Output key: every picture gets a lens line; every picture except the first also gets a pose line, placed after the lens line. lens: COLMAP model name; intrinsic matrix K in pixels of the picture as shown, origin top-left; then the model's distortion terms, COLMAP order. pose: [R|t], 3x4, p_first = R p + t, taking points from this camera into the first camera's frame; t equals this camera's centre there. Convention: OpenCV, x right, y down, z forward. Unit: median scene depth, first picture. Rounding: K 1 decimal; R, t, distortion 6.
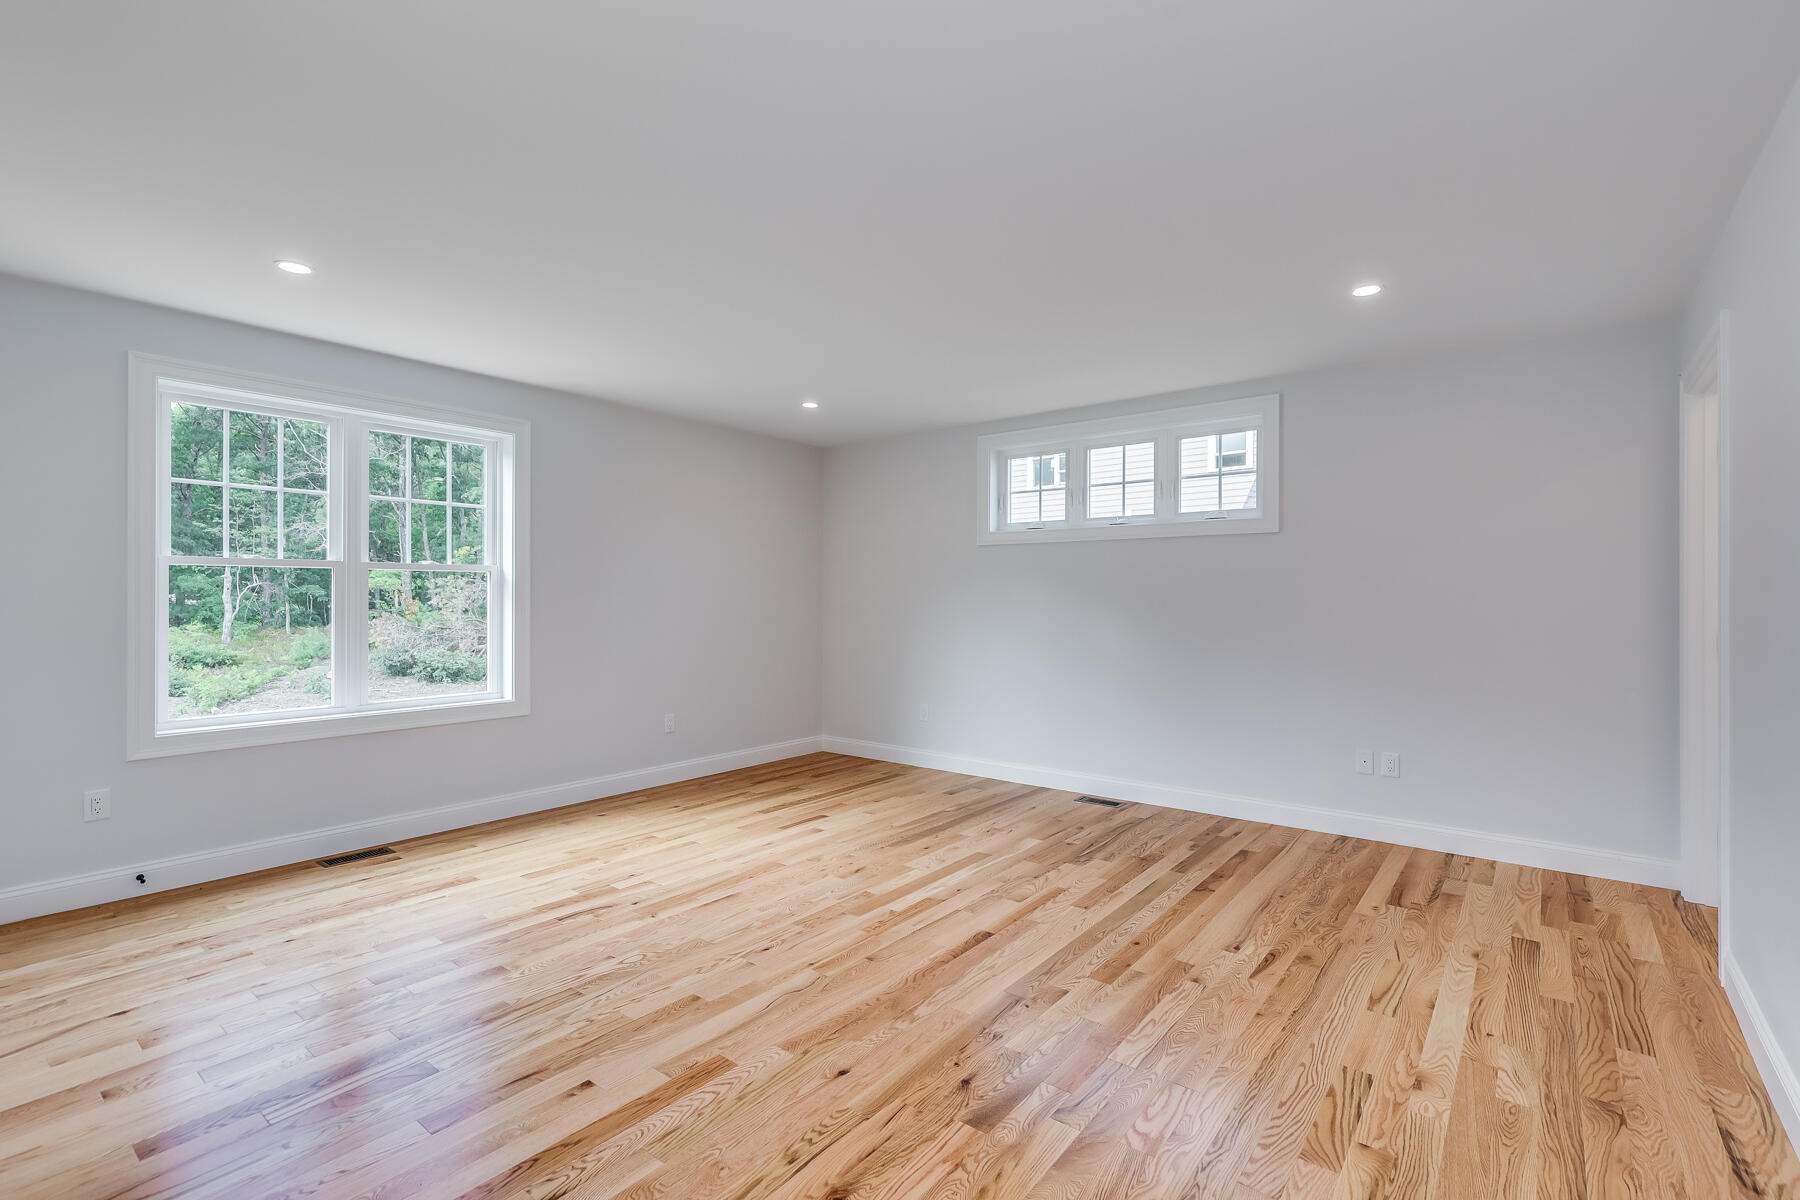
lens RADIAL K [[818.3, 0, 918.2], [0, 818.3, 597.5], [0, 0, 1]] dist [0.001079, 0.000212]
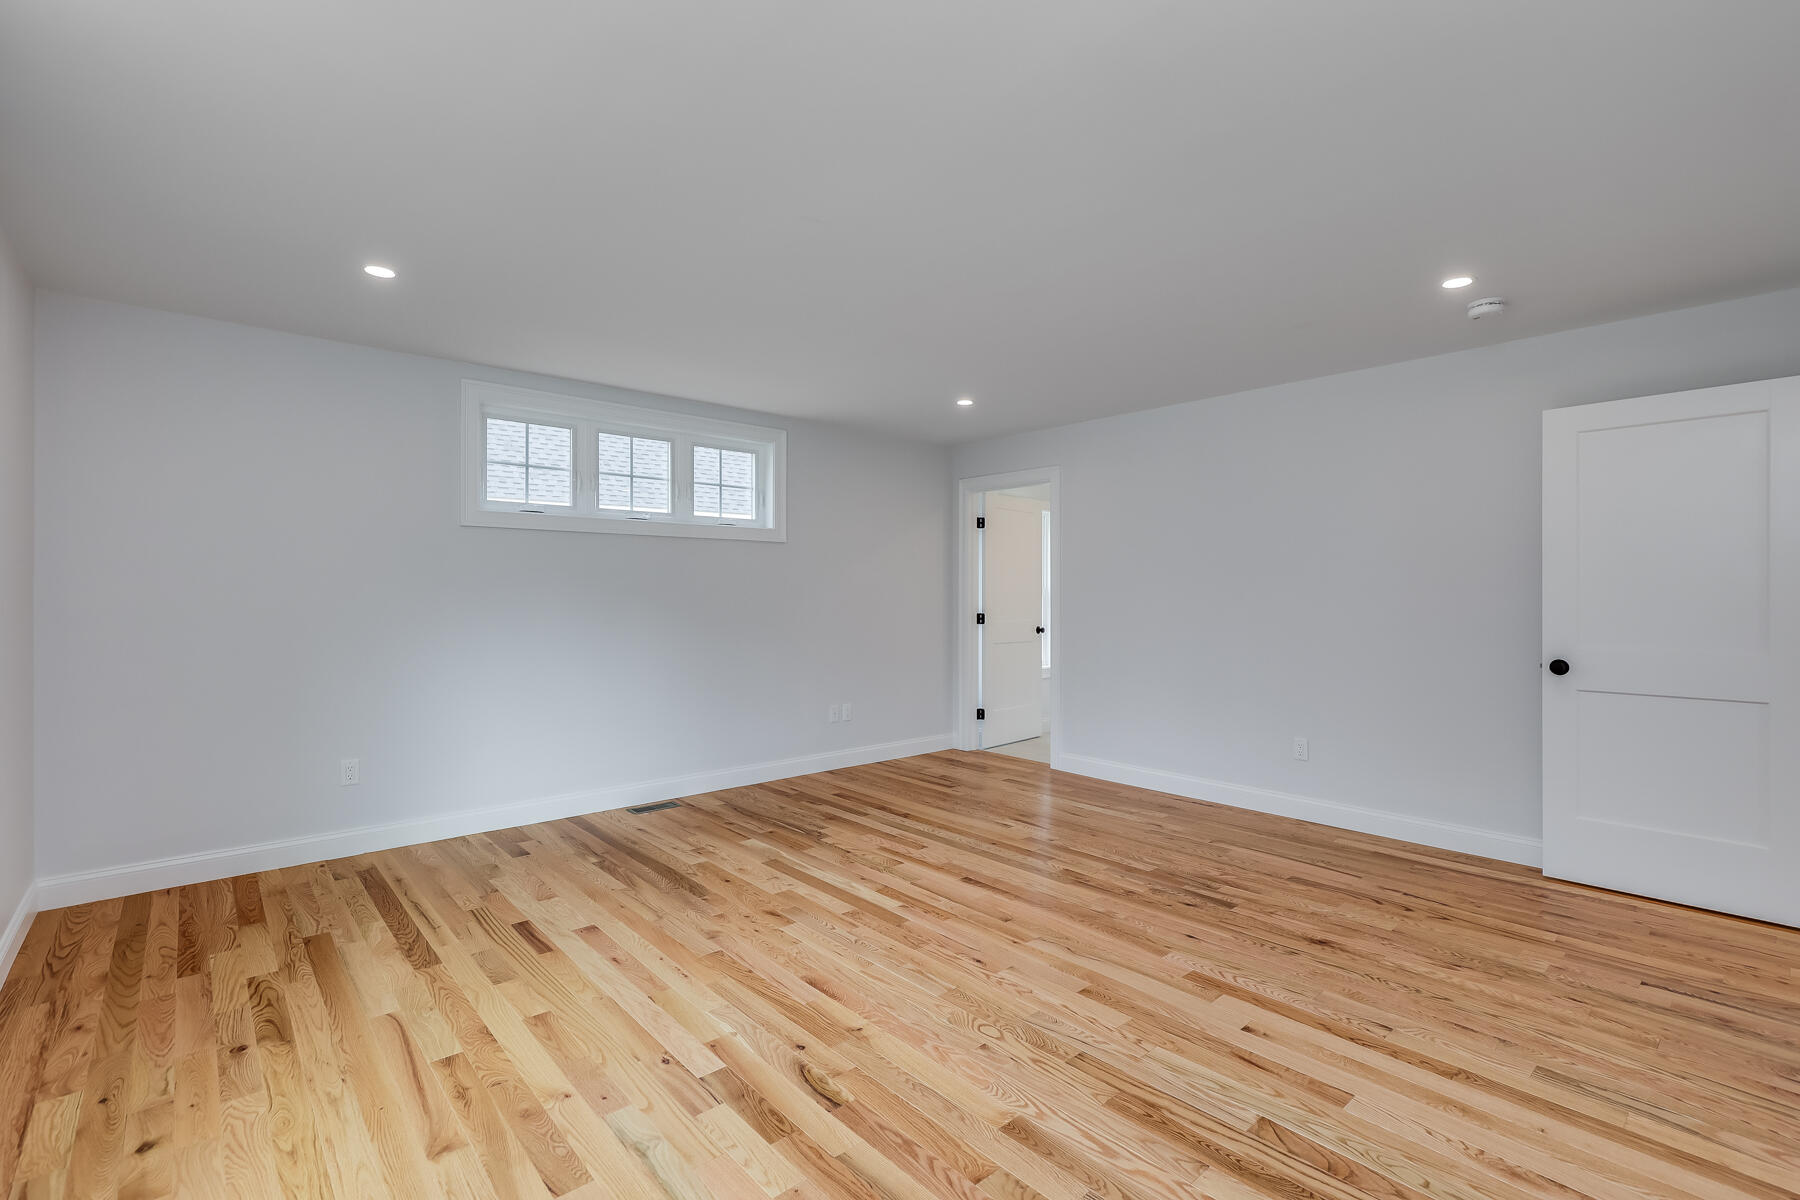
lens RADIAL K [[818.3, 0, 918.2], [0, 818.3, 597.5], [0, 0, 1]] dist [0.001079, 0.000212]
pose [[0.170311, -0.004655, 0.985379, -0.912127], [0.000754, 0.999989, 0.004594, -0.002670], [-0.985390, -0.000040, 0.170313, 0.720418]]
